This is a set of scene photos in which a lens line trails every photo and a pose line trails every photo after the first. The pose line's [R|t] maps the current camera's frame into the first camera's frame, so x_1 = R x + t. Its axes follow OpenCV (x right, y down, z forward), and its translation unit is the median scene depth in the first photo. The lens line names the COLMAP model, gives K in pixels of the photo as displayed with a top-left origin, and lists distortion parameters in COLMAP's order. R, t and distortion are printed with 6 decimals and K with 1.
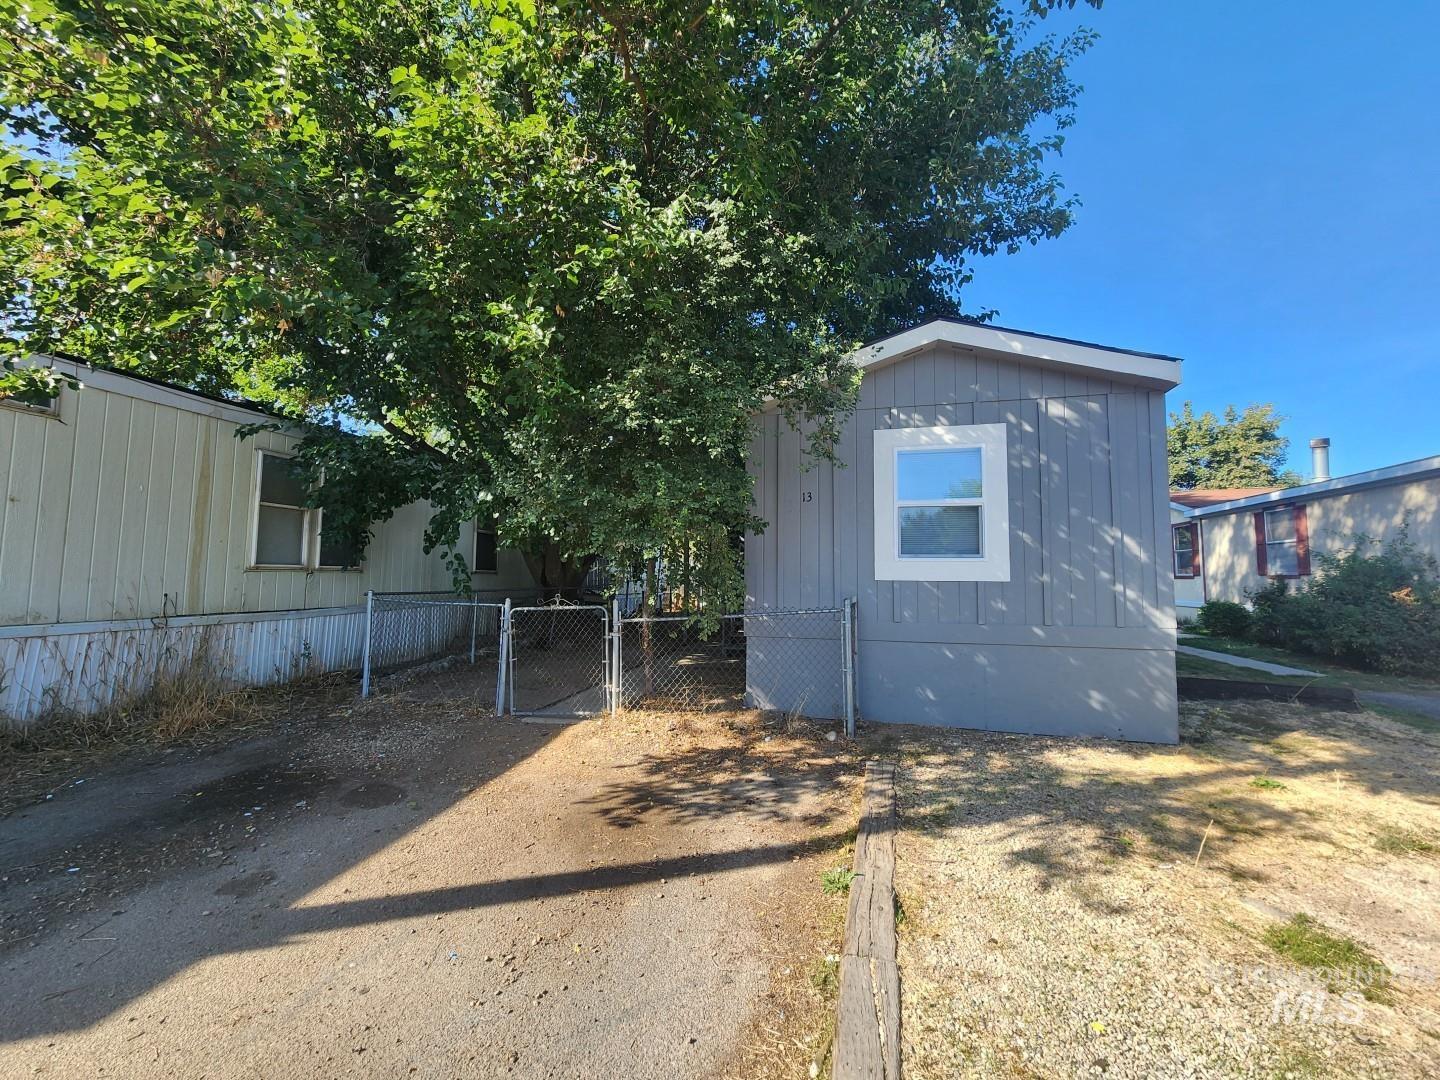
lens RADIAL K [[588.2, 0, 709.4], [0, 588.2, 535.7], [0, 0, 1]] dist [-0.000474, -0.000109]
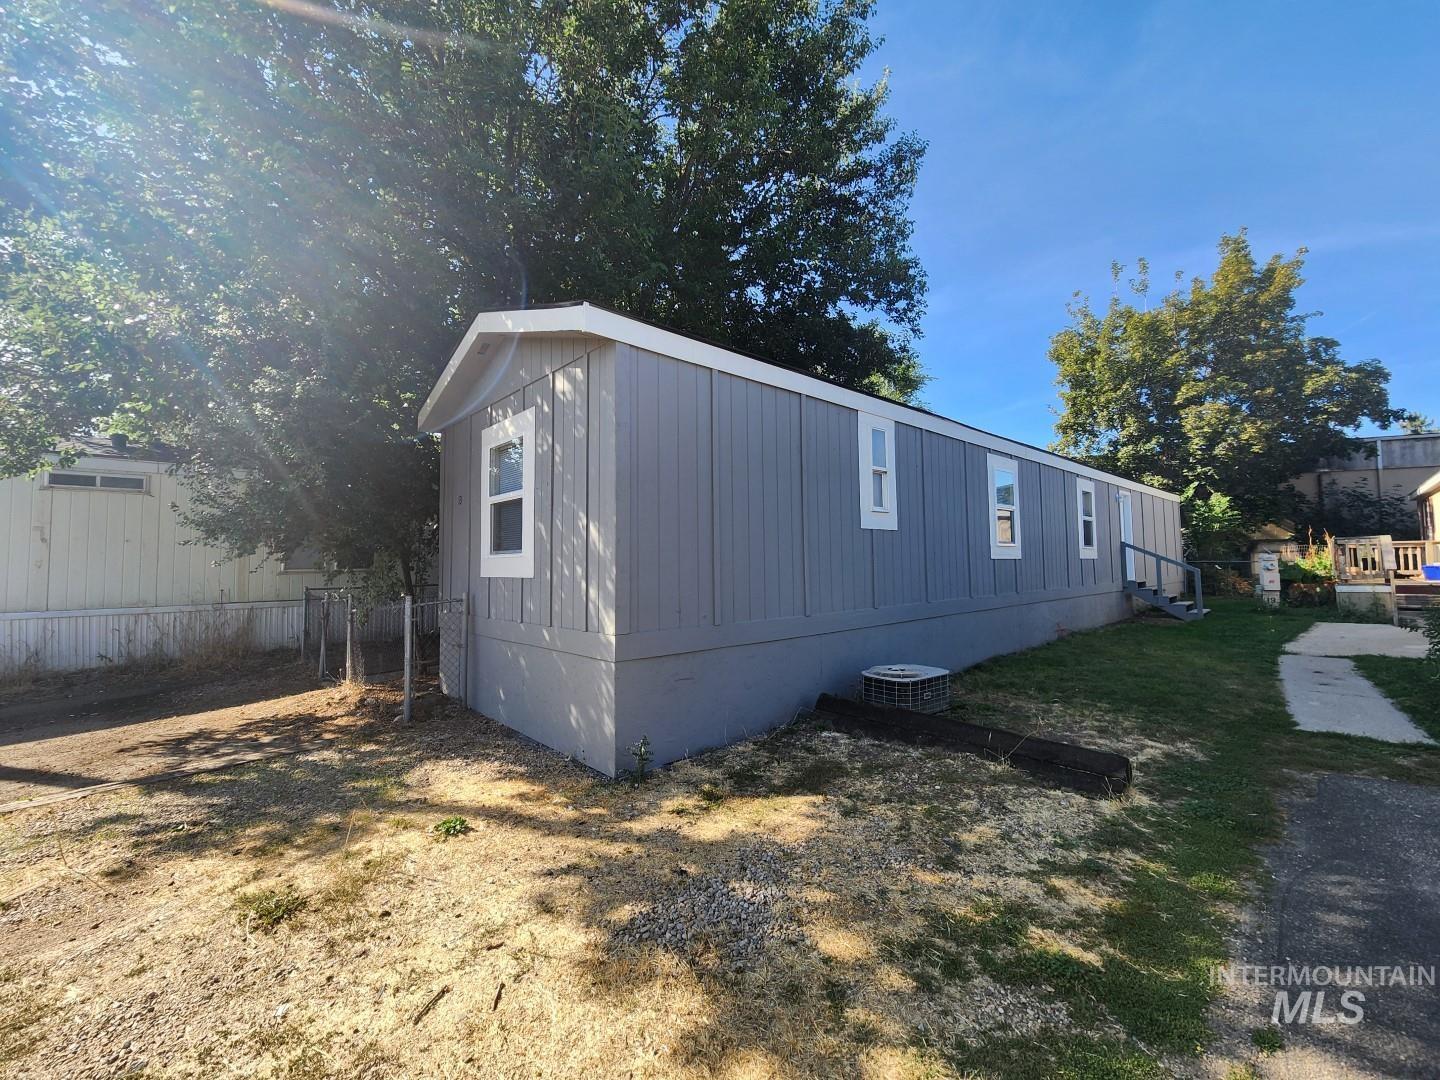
lens RADIAL K [[588.2, 0, 718.7], [0, 588.2, 536.6], [0, 0, 1]] dist [-0.000474, -0.000109]
pose [[0.842818, -0.046452, -0.536190, 1.324455], [0.060075, 0.998162, 0.007955, 0.022728], [0.534835, -0.038916, 0.844060, 0.396607]]
